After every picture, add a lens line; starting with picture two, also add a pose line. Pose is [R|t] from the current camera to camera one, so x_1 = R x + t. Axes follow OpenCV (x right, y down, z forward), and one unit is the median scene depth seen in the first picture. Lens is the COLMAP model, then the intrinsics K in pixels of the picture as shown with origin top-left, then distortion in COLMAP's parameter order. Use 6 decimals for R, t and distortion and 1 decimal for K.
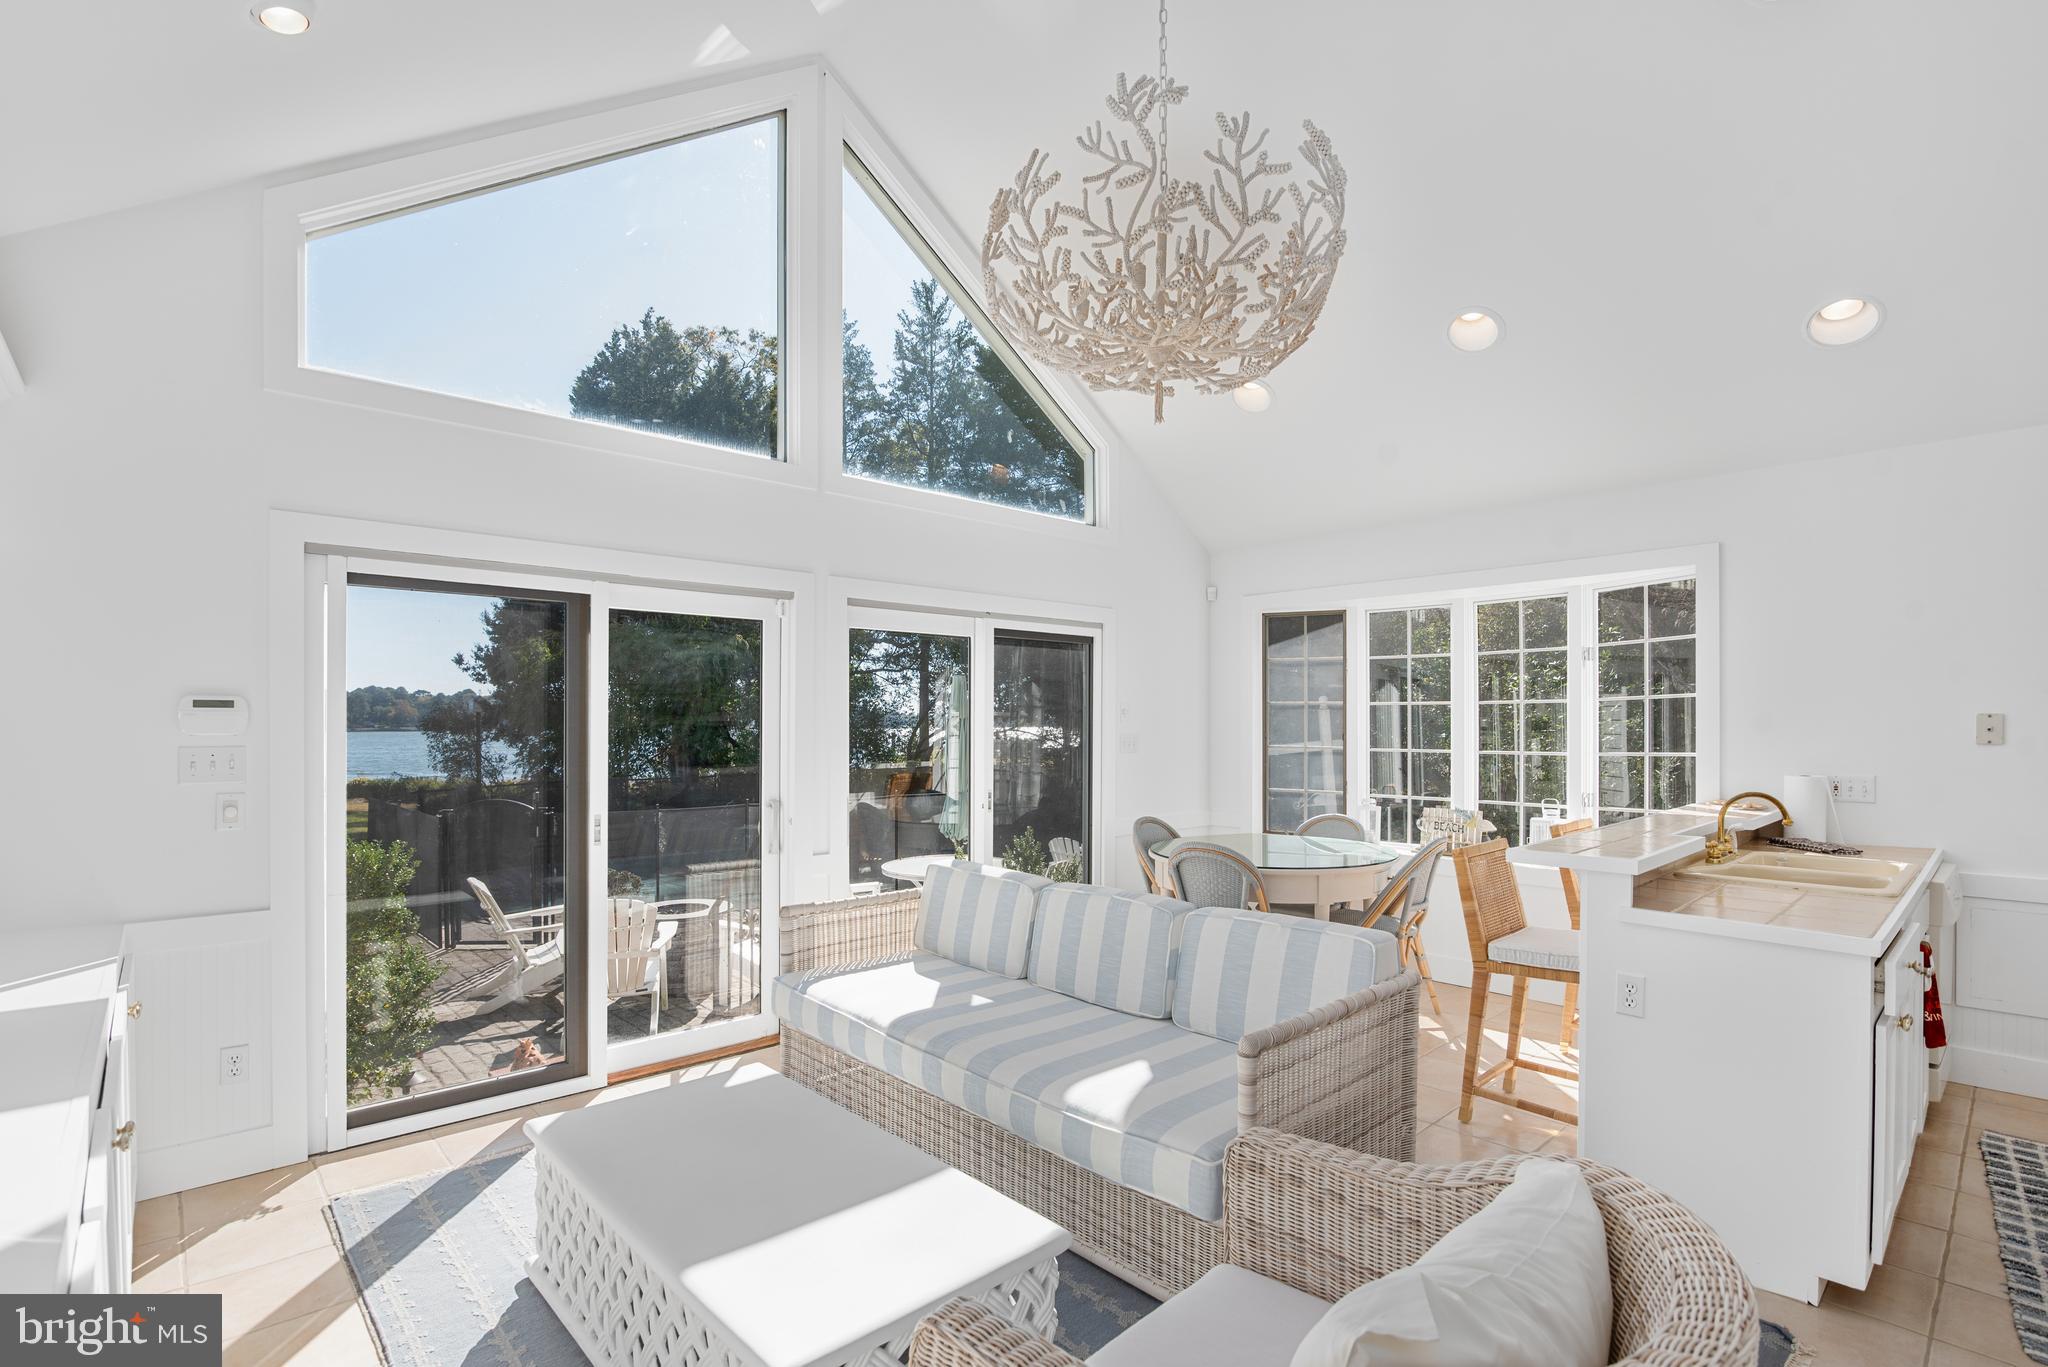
lens RADIAL K [[947.0, 0, 1013.6], [0, 947.0, 702.7], [0, 0, 1]] dist [-0.001304, -0.000119]
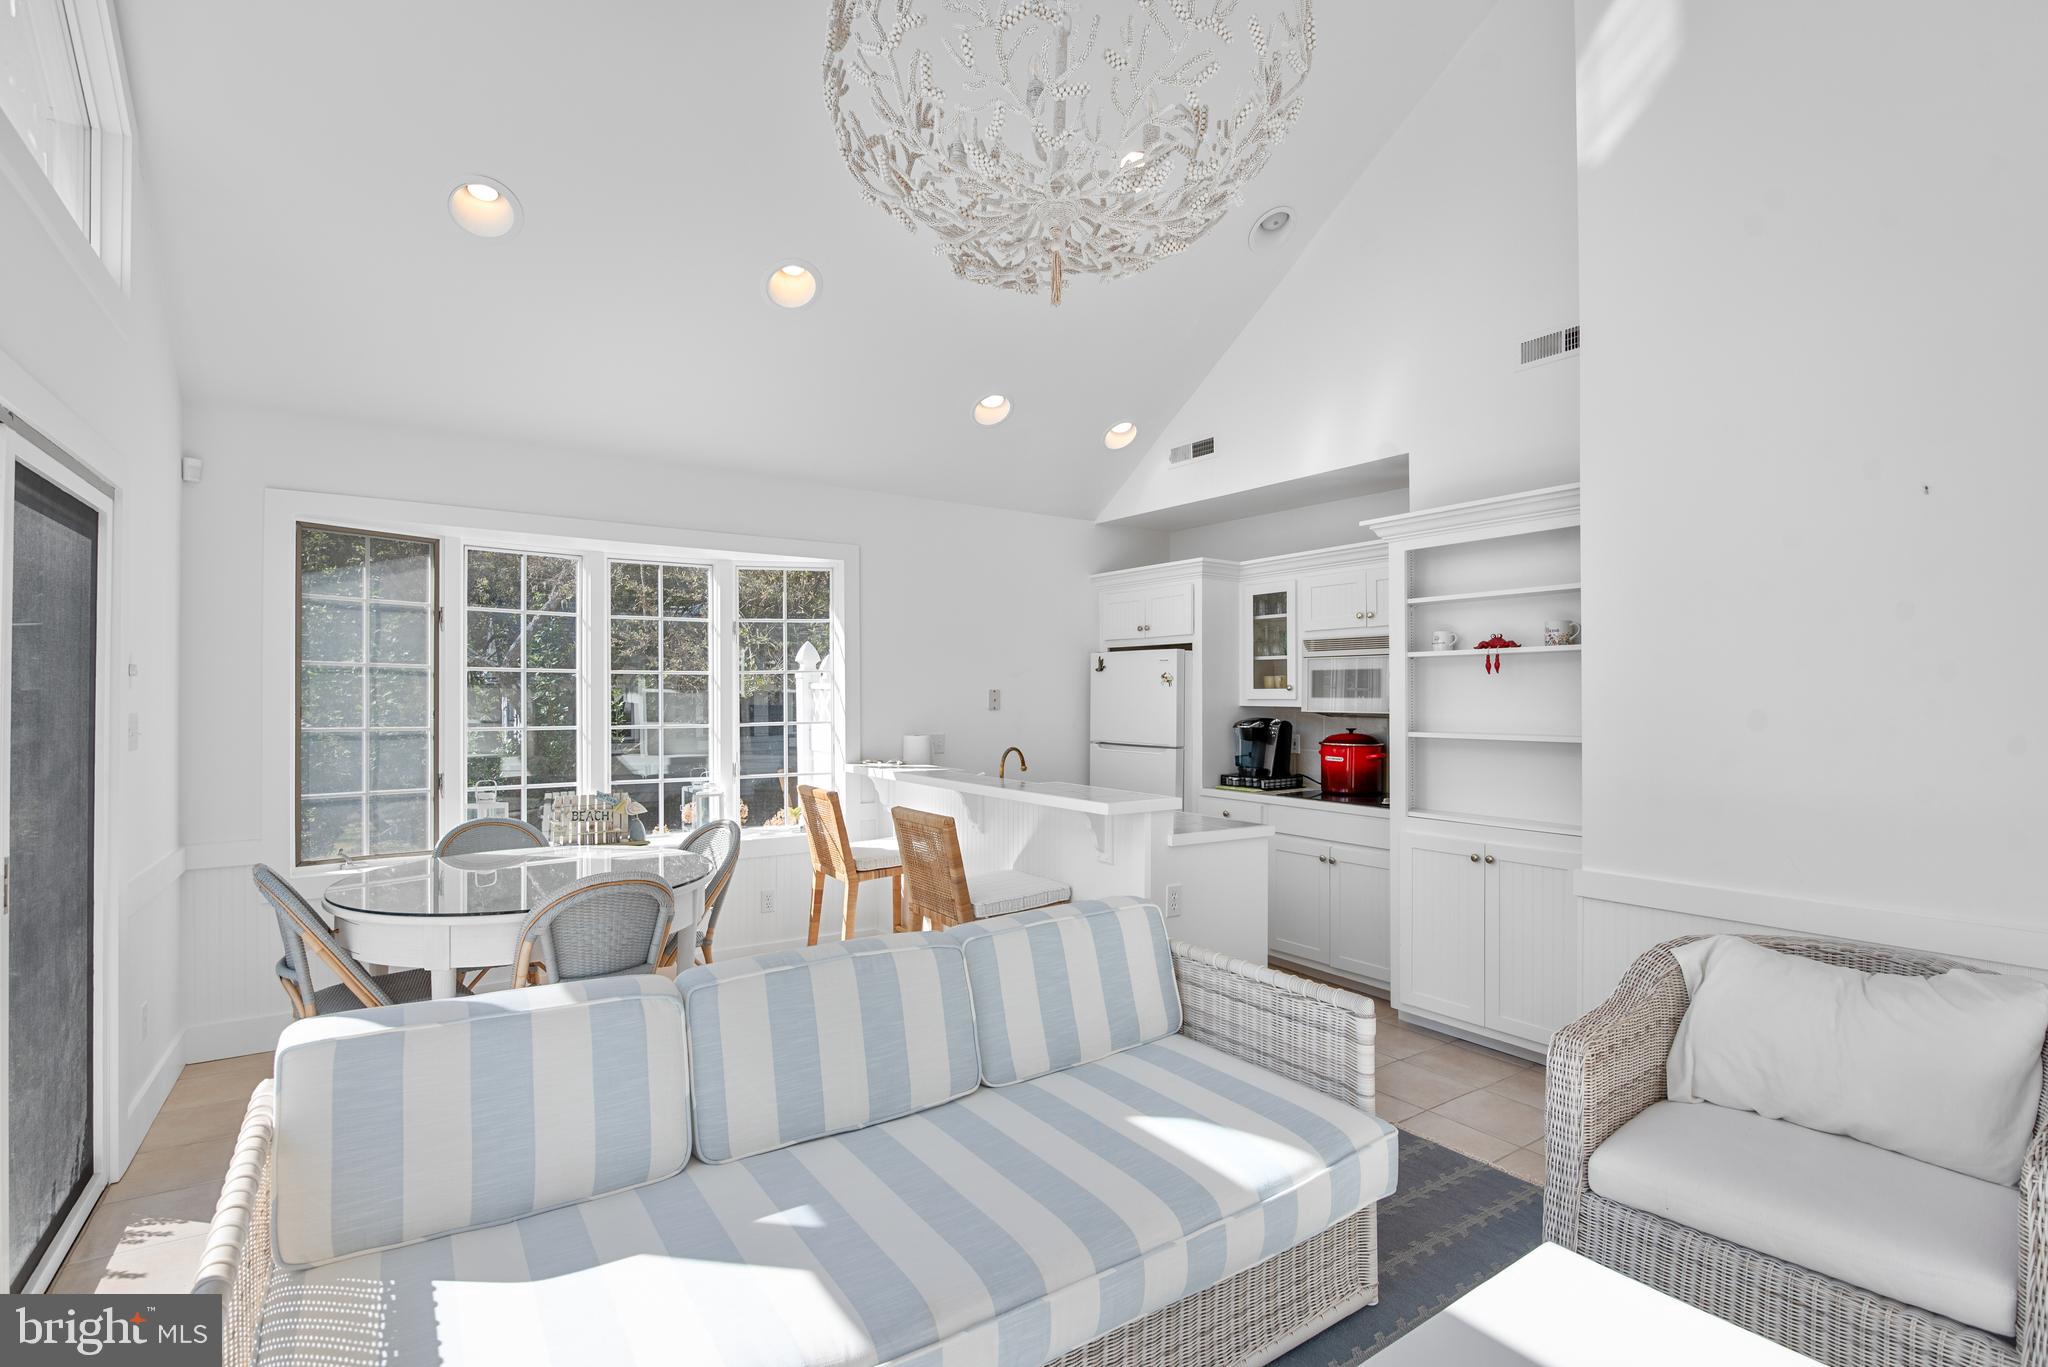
lens RADIAL K [[947.0, 0, 1015.9], [0, 947.0, 692.2], [0, 0, 1]] dist [-0.001304, -0.000119]
pose [[0.152198, 0.009058, 0.988309, -0.319233], [-0.016422, 0.999843, -0.006635, 0.017591], [-0.988214, -0.015220, 0.152322, 0.483823]]
